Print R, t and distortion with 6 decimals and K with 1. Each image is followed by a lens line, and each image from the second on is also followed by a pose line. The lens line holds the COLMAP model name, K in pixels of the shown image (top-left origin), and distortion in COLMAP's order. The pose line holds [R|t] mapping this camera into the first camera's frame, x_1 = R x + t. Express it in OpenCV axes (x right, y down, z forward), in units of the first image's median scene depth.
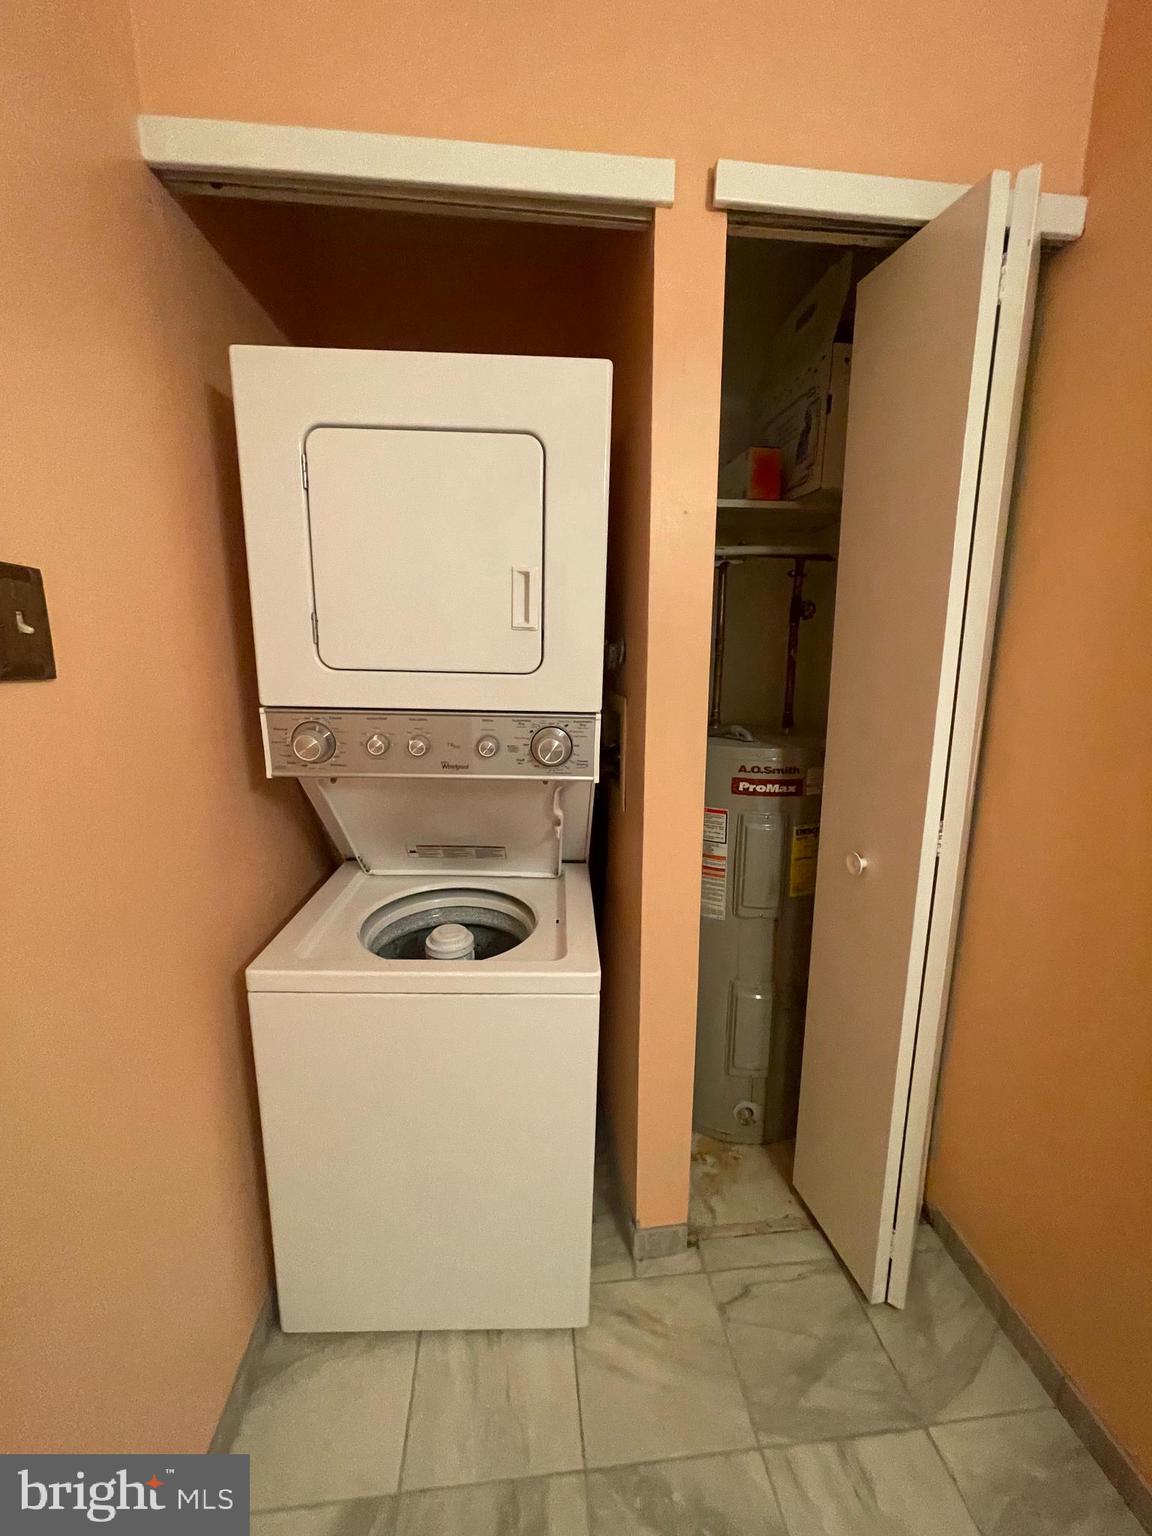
lens RADIAL K [[623.5, 0, 577.7], [0, 623.5, 760.9], [0, 0, 1]] dist [0.001801, 0.000281]
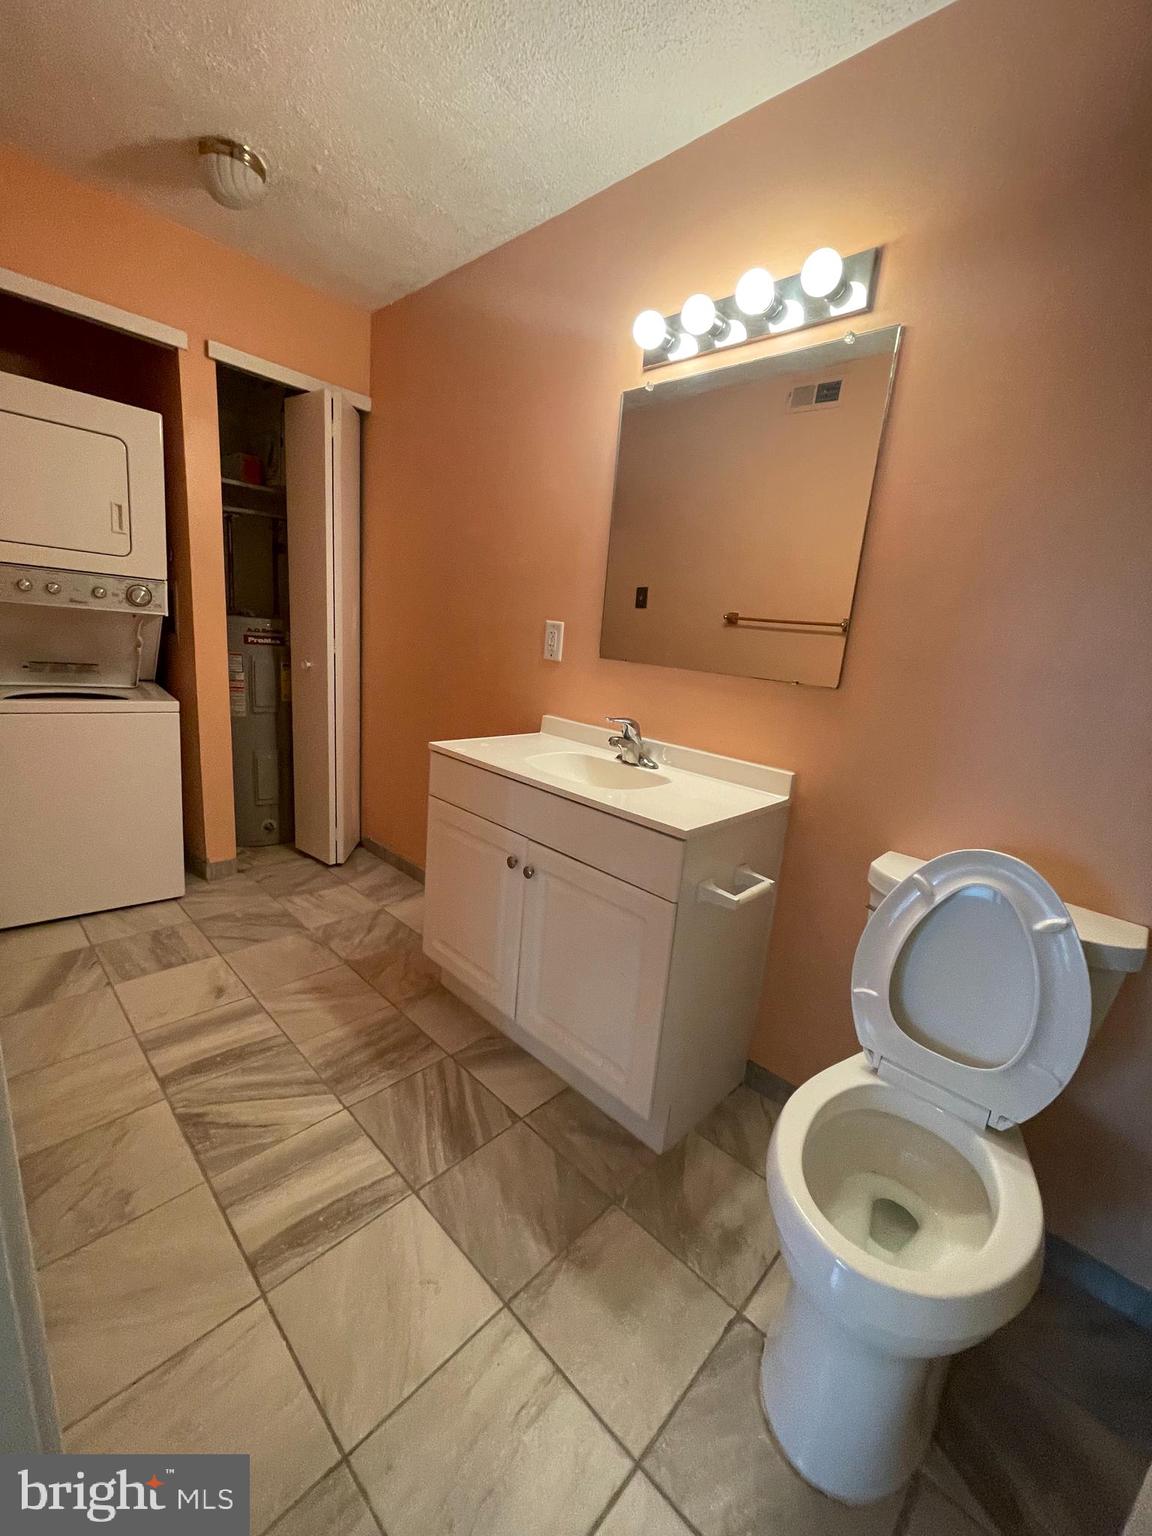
lens RADIAL K [[617.5, 0, 579.3], [0, 617.5, 764.0], [0, 0, 1]] dist [-0.002788, -0.000437]
pose [[0.755378, -0.084120, 0.649867, -0.260883], [0.039910, 0.995791, 0.082507, 0.349214], [-0.654072, -0.036388, 0.755556, -1.234932]]
